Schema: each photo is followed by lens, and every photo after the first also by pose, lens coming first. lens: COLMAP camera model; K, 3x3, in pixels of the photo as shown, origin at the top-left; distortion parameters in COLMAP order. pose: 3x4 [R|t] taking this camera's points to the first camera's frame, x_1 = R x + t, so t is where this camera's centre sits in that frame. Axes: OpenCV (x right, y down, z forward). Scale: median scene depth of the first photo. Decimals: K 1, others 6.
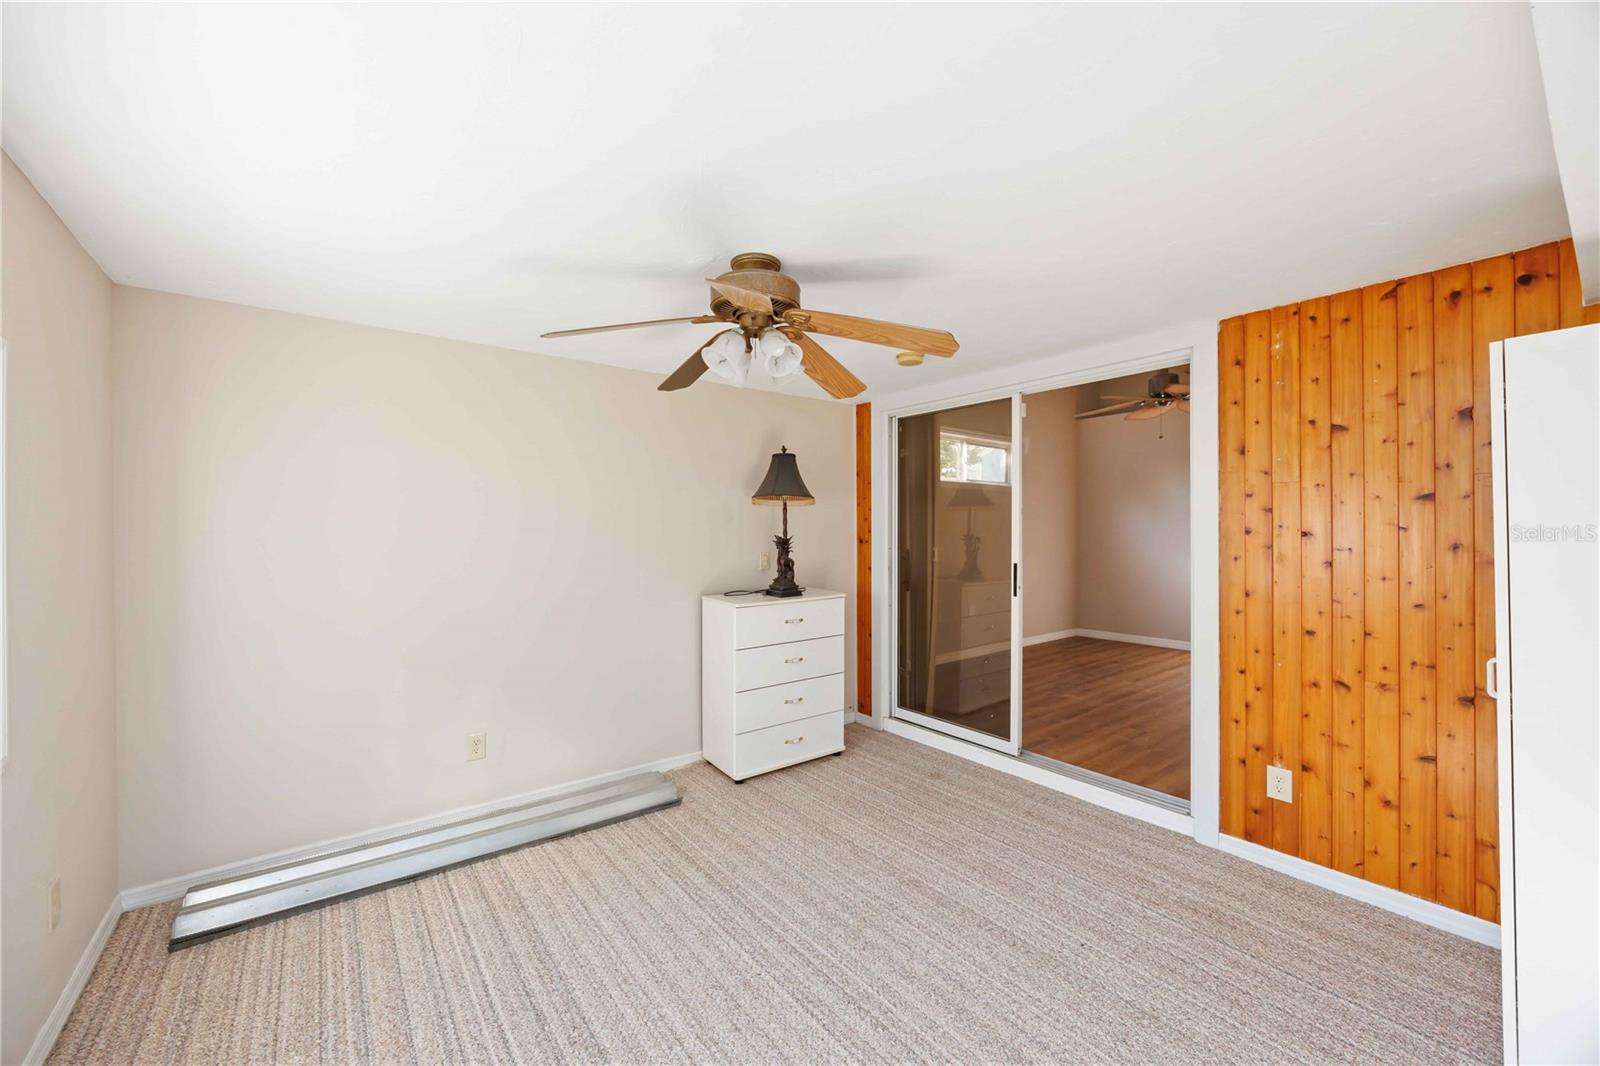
lens RADIAL K [[616.6, 0, 802.3], [0, 616.6, 532.6], [0, 0, 1]] dist [-0.001393, 0.000161]
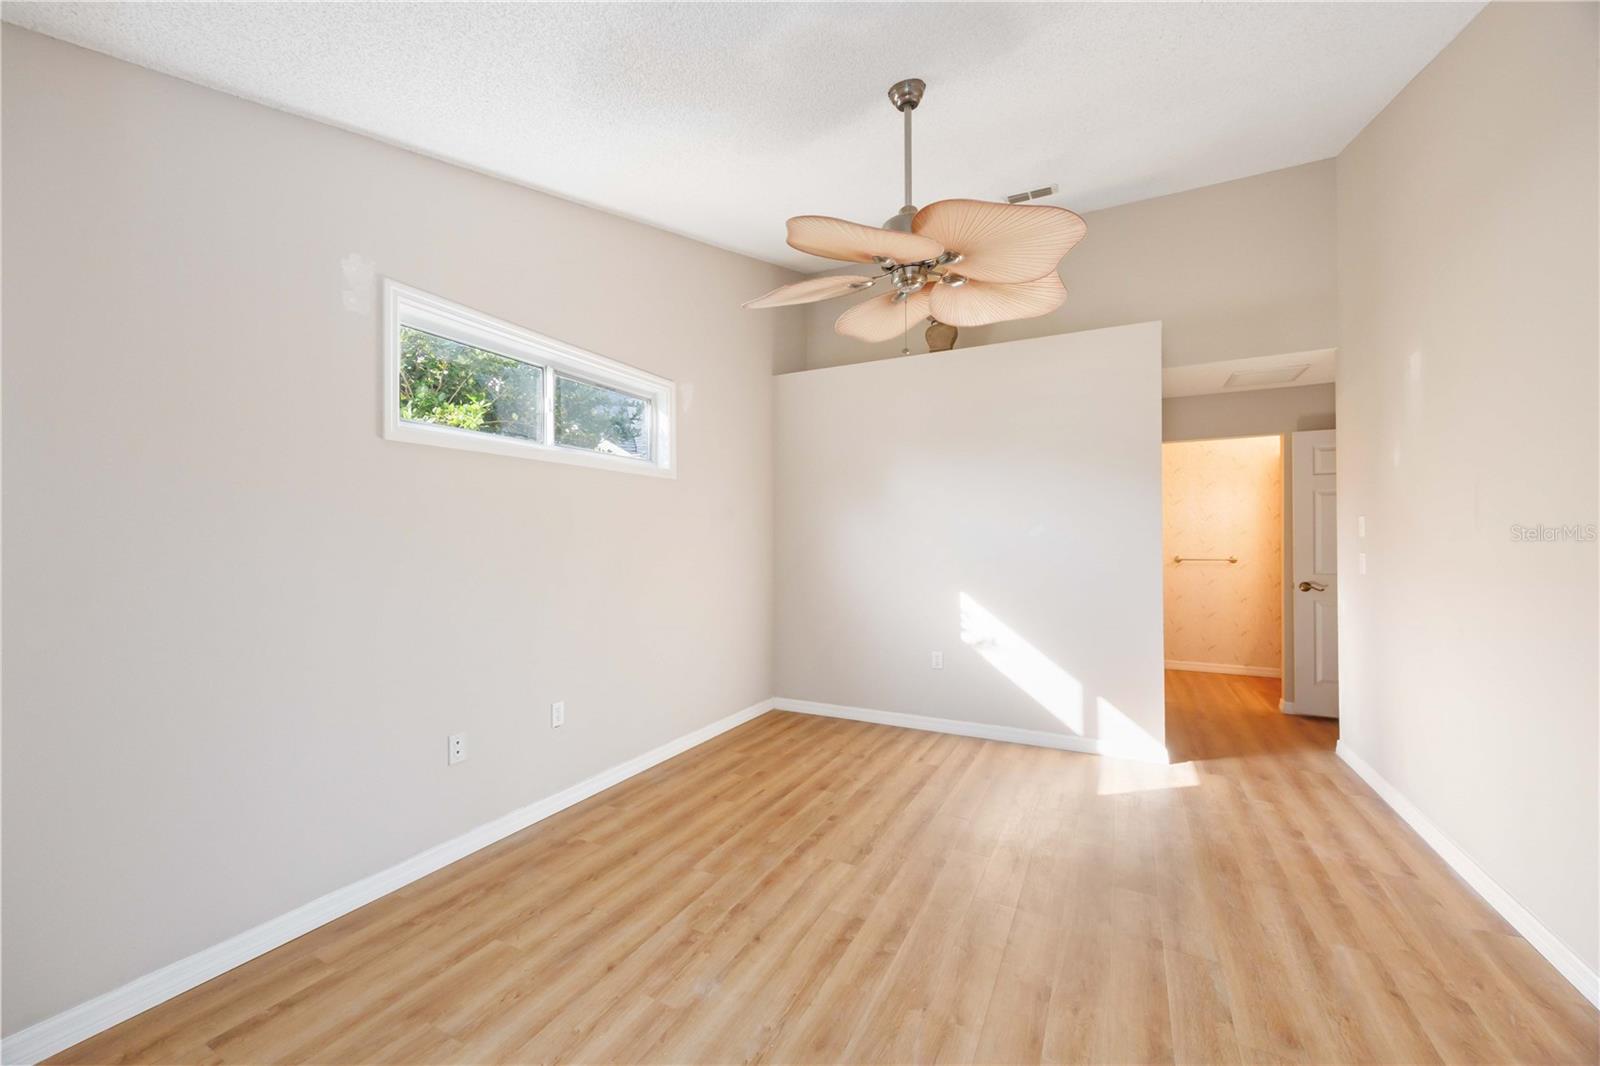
lens RADIAL K [[620.3, 0, 802.0], [0, 620.3, 528.0], [0, 0, 1]] dist [-0.003585, 0.000051]
pose [[0.911799, 0.006264, 0.410590, 0.615282], [0.003678, 0.999719, -0.023418, -0.020686], [-0.410621, 0.022863, 0.911519, 1.168382]]
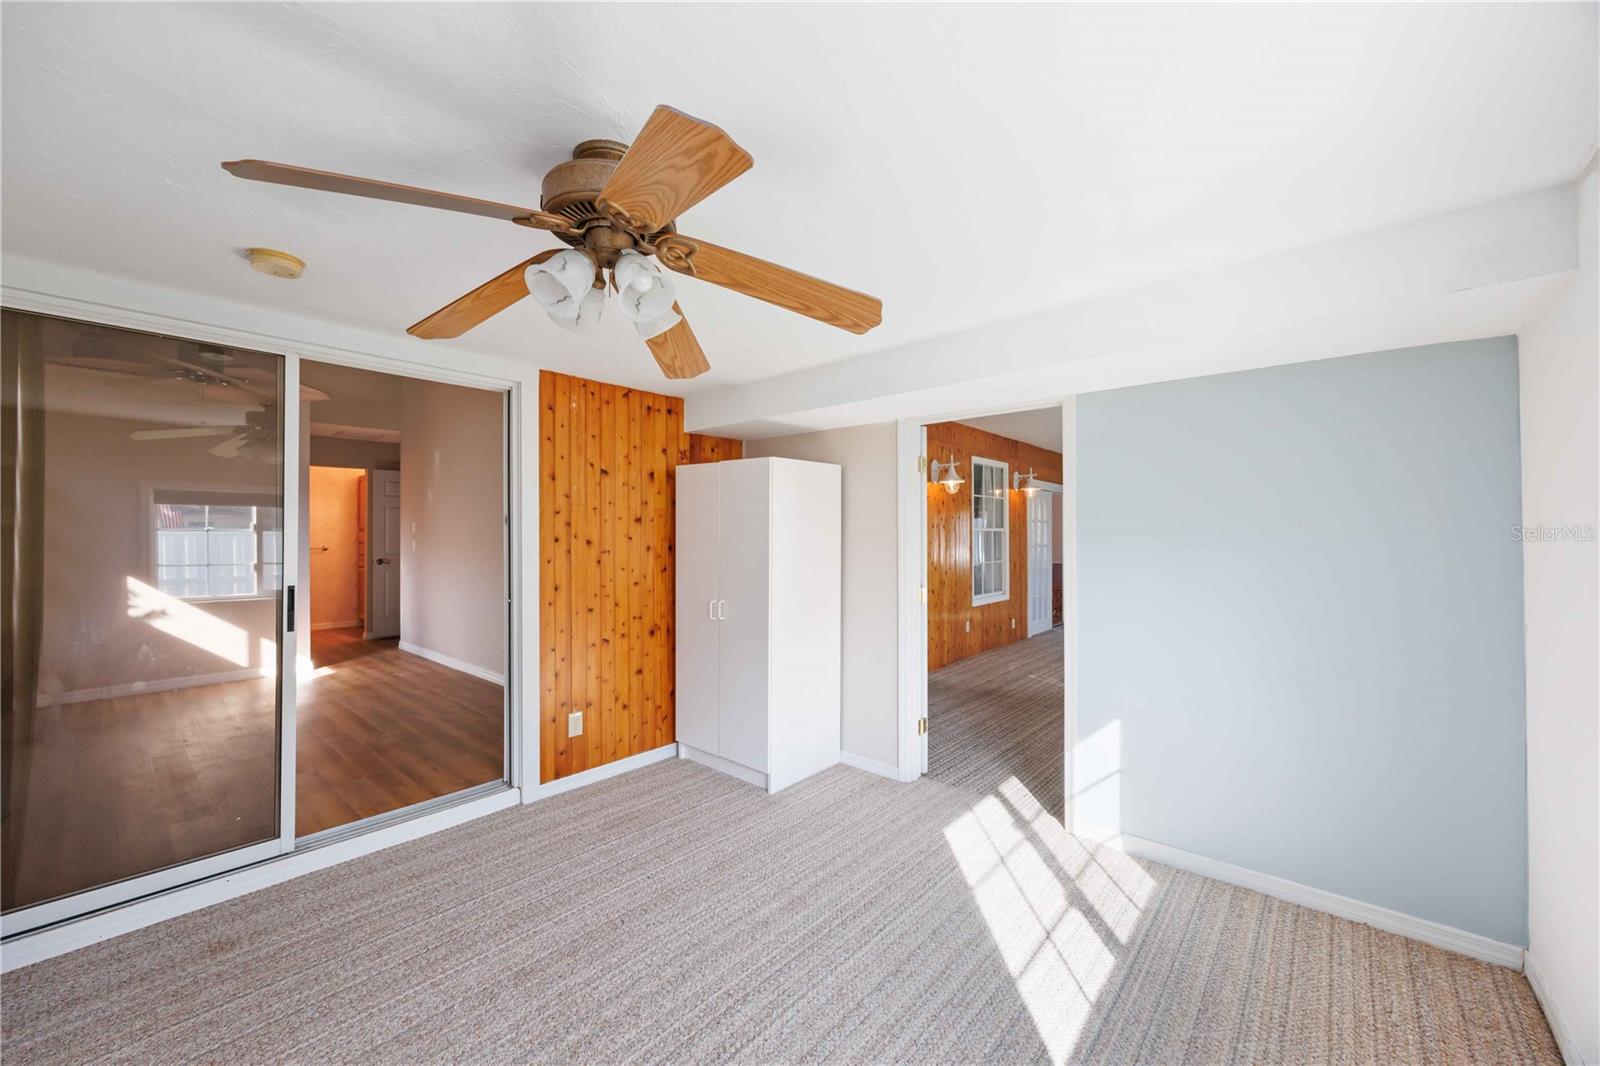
lens RADIAL K [[618.7, 0, 794.3], [0, 618.7, 532.6], [0, 0, 1]] dist [-0.000719, -0.000094]
pose [[-0.181706, 0.005623, 0.983337, -0.663218], [0.002403, 0.999983, -0.005274, -0.009815], [-0.983350, 0.001405, -0.181716, 0.762978]]
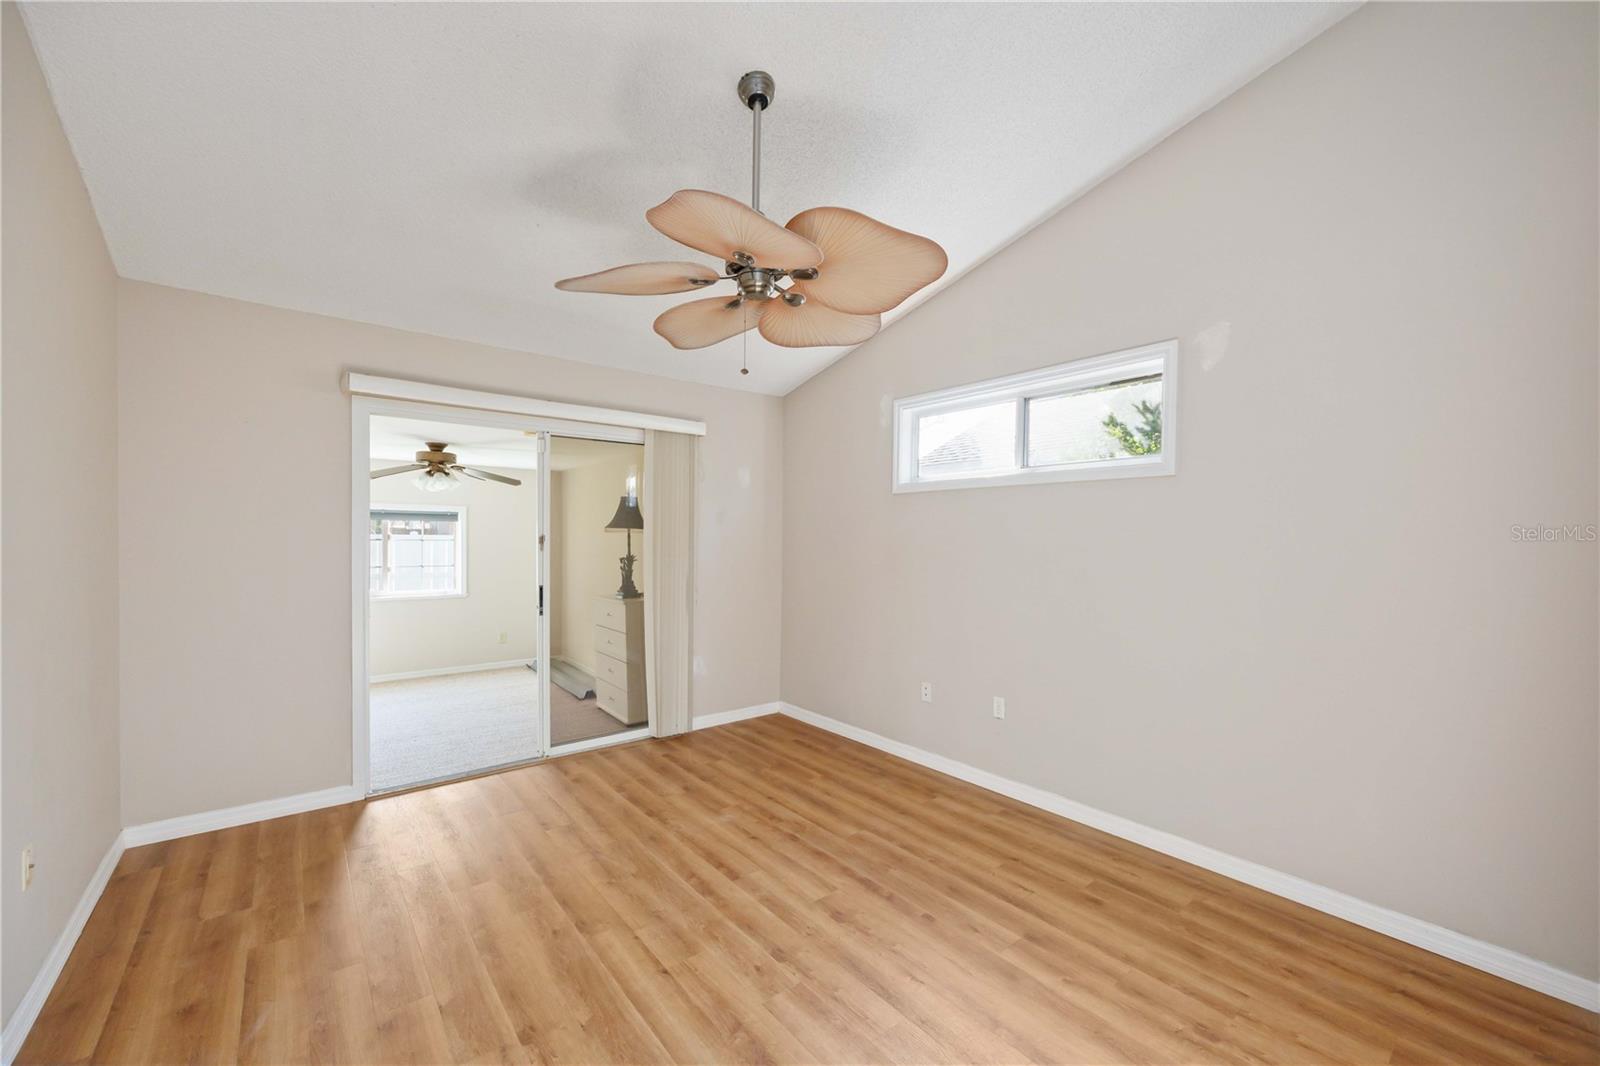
lens RADIAL K [[627.4, 0, 796.2], [0, 627.4, 528.2], [0, 0, 1]] dist [-0.001648, -0.000110]
pose [[0.007425, -0.014376, -0.999869, 2.071417], [-0.010793, 0.999837, -0.014456, -0.059291], [0.999914, 0.010899, 0.007269, 2.009786]]
